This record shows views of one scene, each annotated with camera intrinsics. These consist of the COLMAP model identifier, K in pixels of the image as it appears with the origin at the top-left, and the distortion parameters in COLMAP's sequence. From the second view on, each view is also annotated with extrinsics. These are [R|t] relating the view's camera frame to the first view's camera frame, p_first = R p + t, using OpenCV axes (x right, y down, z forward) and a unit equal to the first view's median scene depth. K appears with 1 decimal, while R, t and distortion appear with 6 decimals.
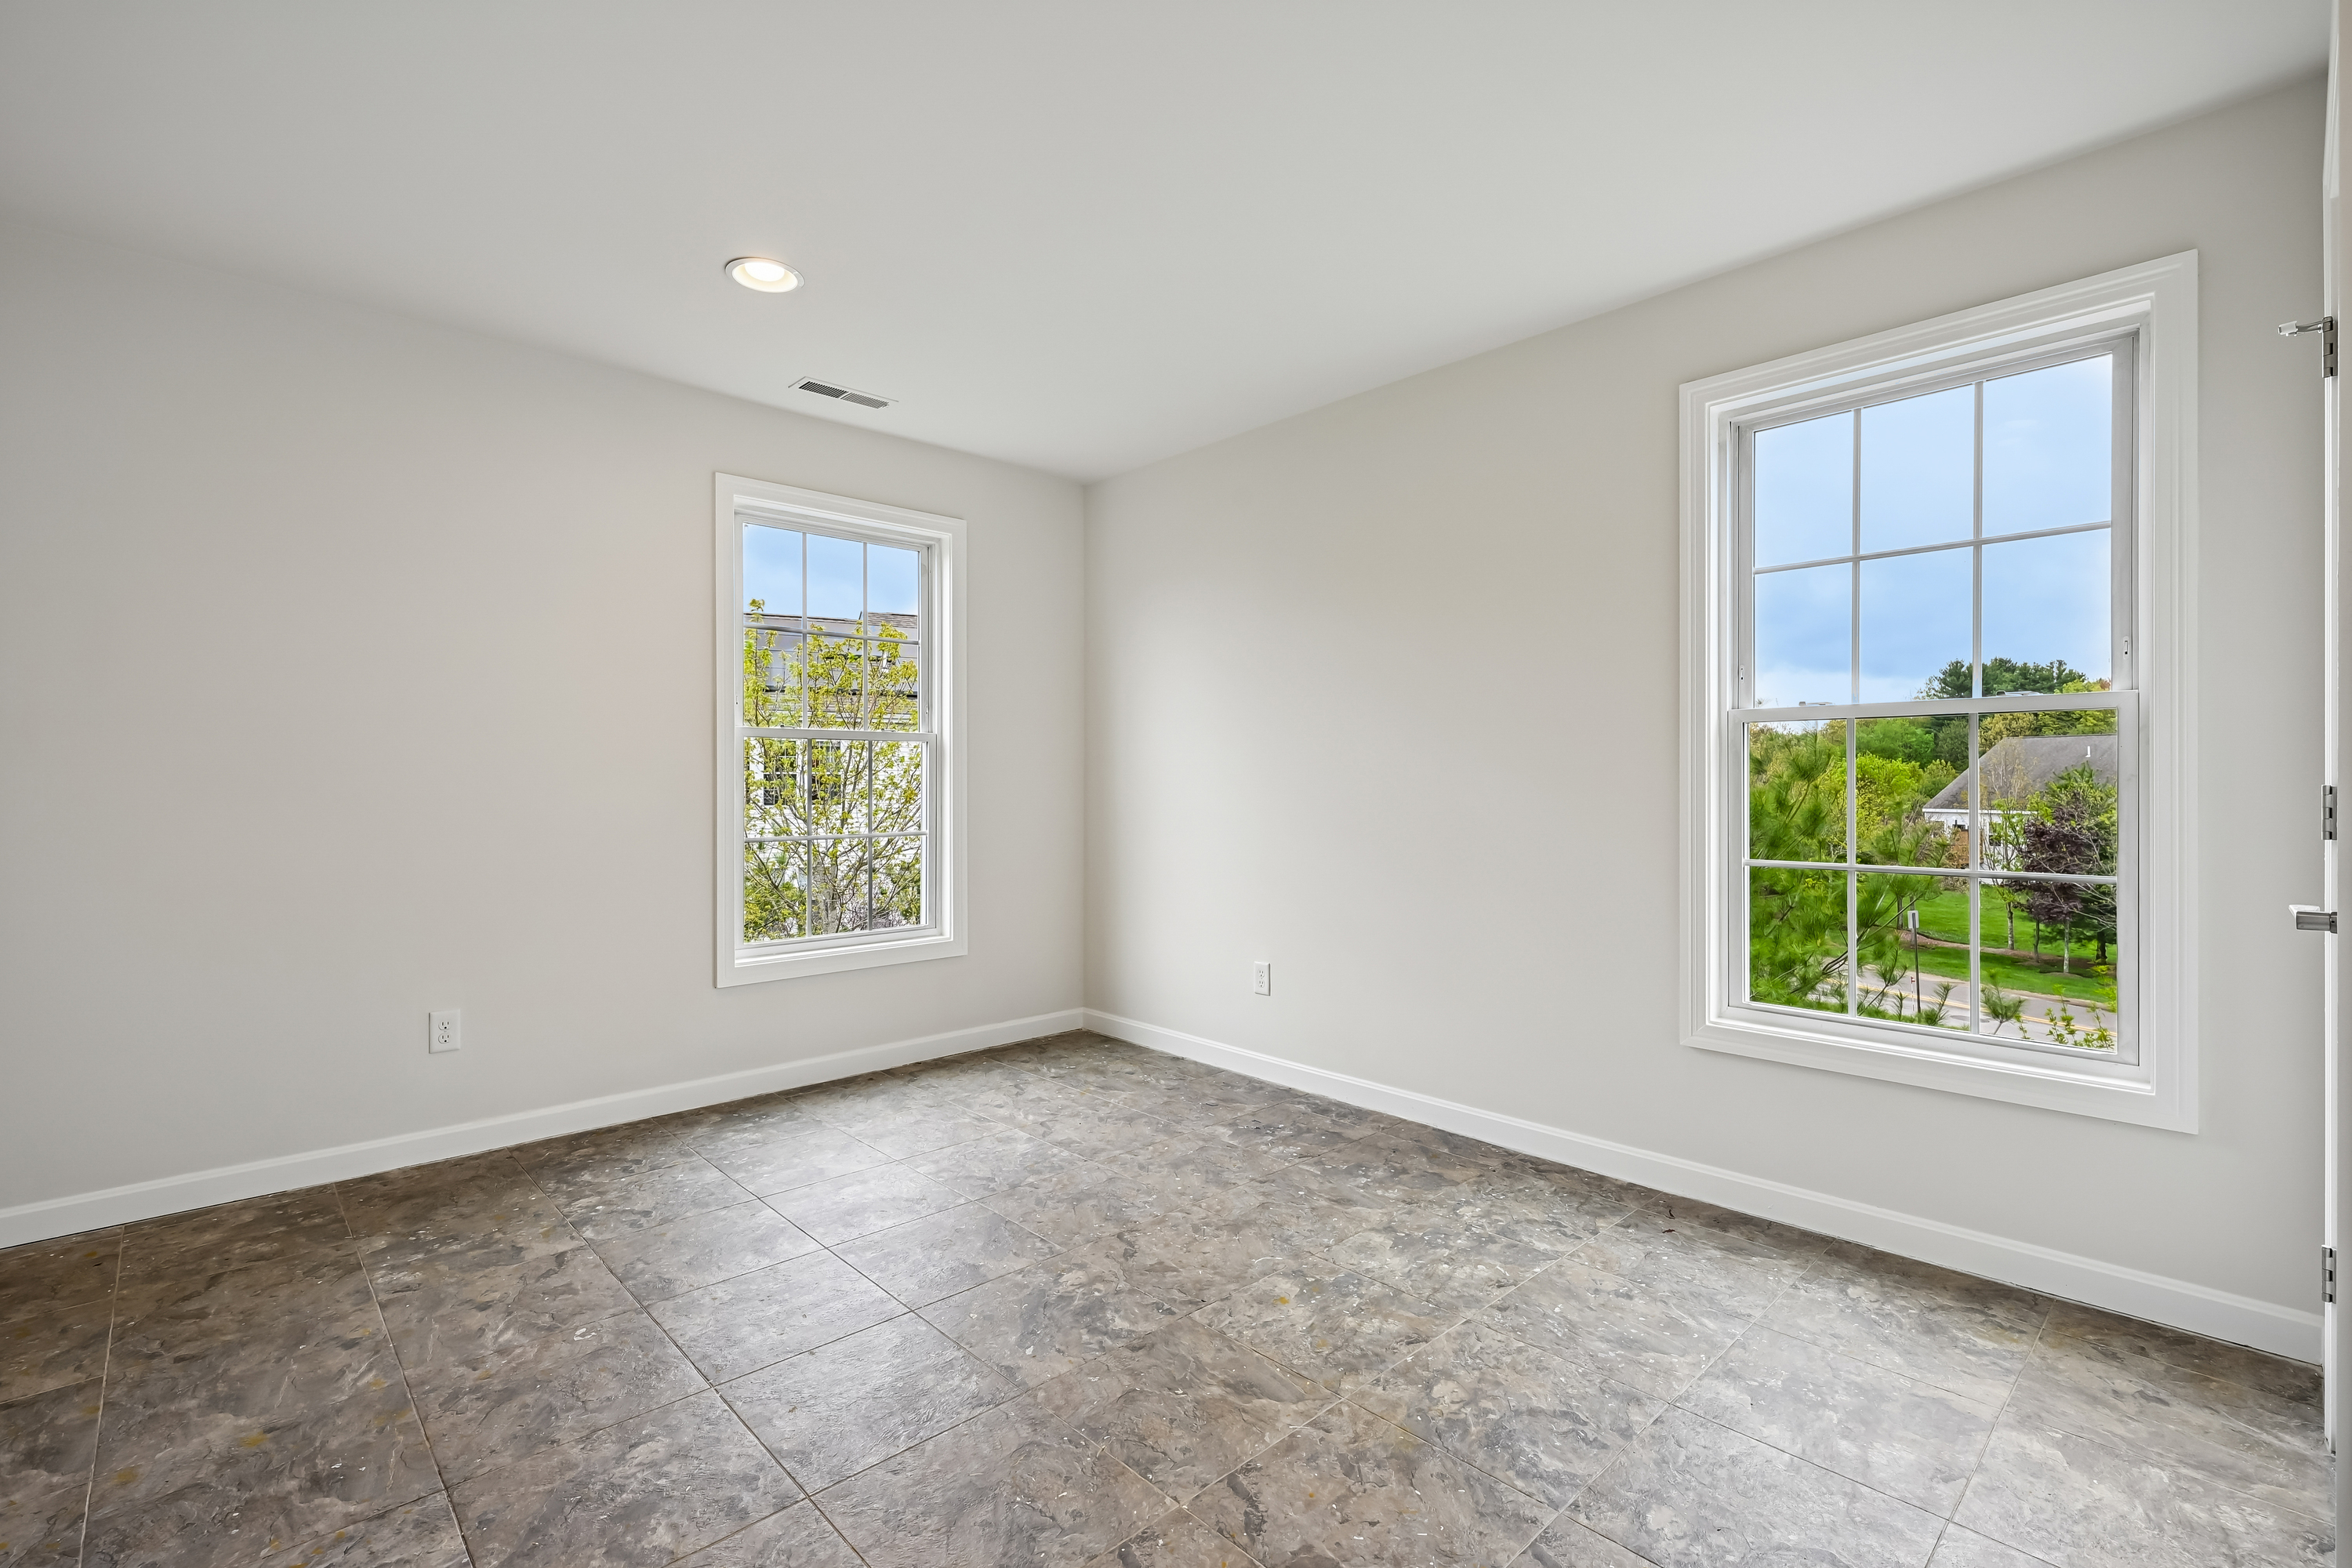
lens RADIAL K [[1061.0, 0, 1178.5], [0, 1061.0, 771.9], [0, 0, 1]] dist [0.001338, 0.000287]
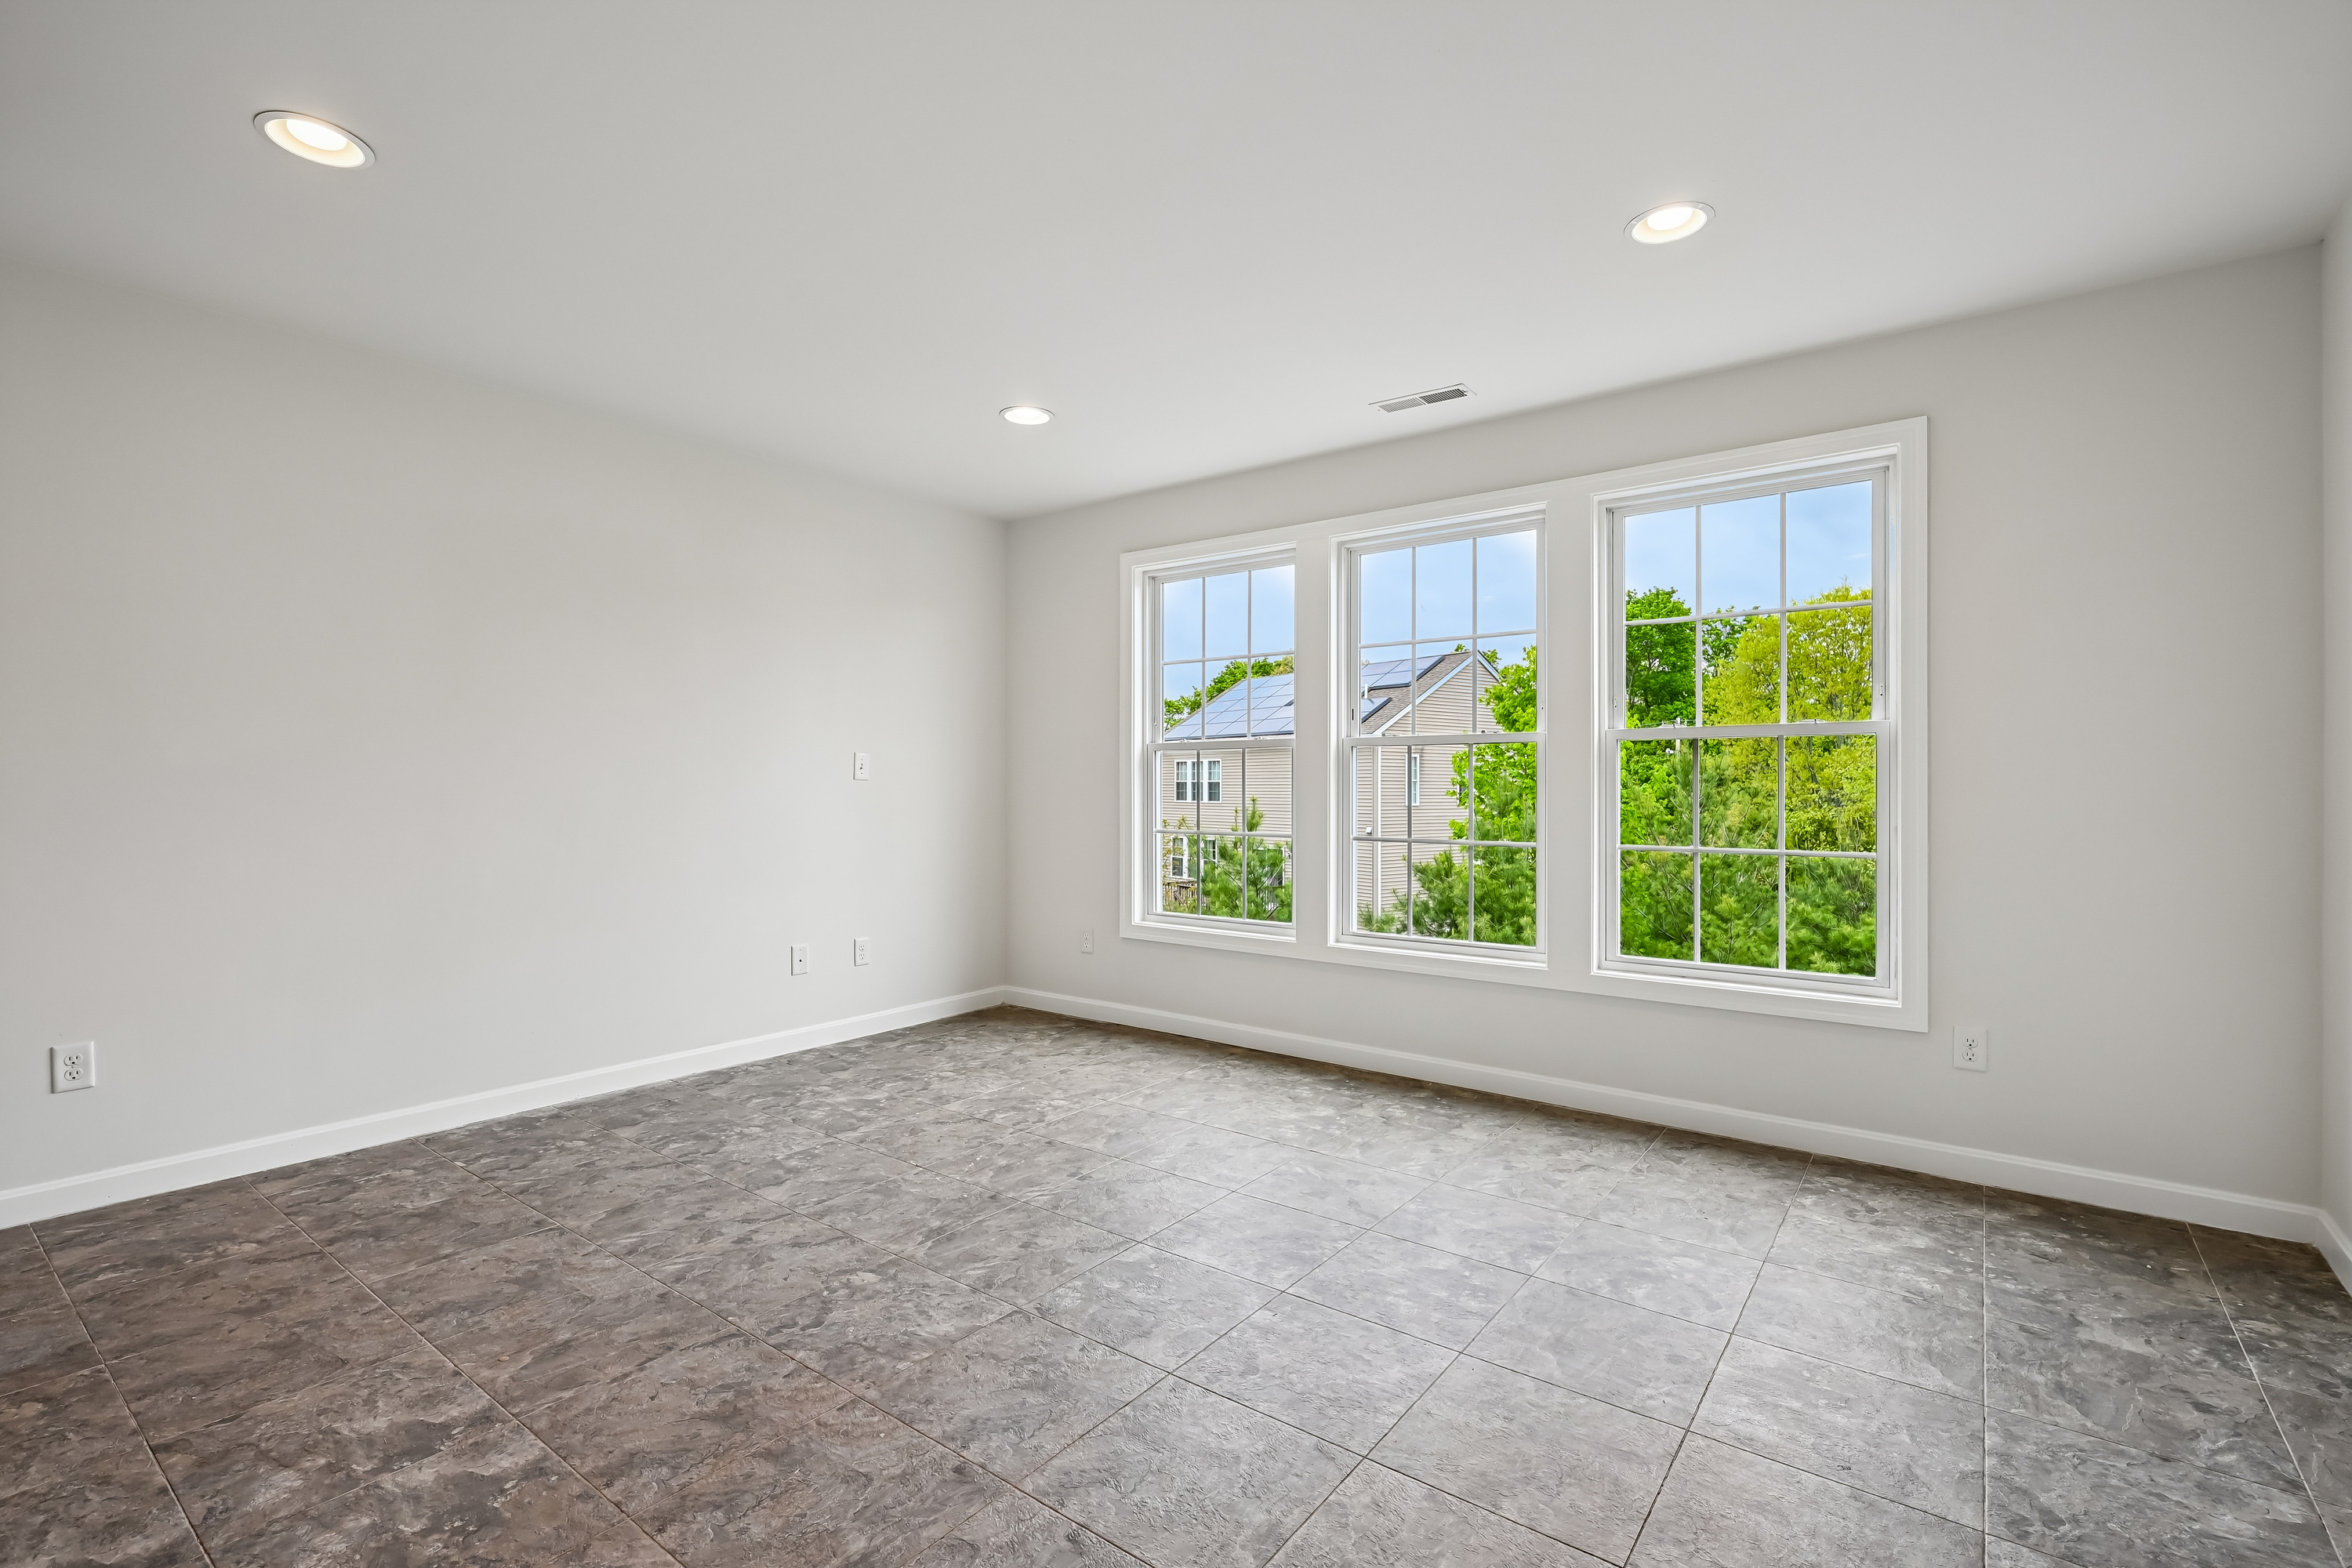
lens RADIAL K [[1061.0, 0, 1166.7], [0, 1061.0, 780.5], [0, 0, 1]] dist [0.001338, 0.000287]
pose [[0.152722, -0.005321, -0.988255, 1.364133], [0.007240, 0.999965, -0.004266, 0.012565], [0.988243, -0.006504, 0.152755, 1.292395]]
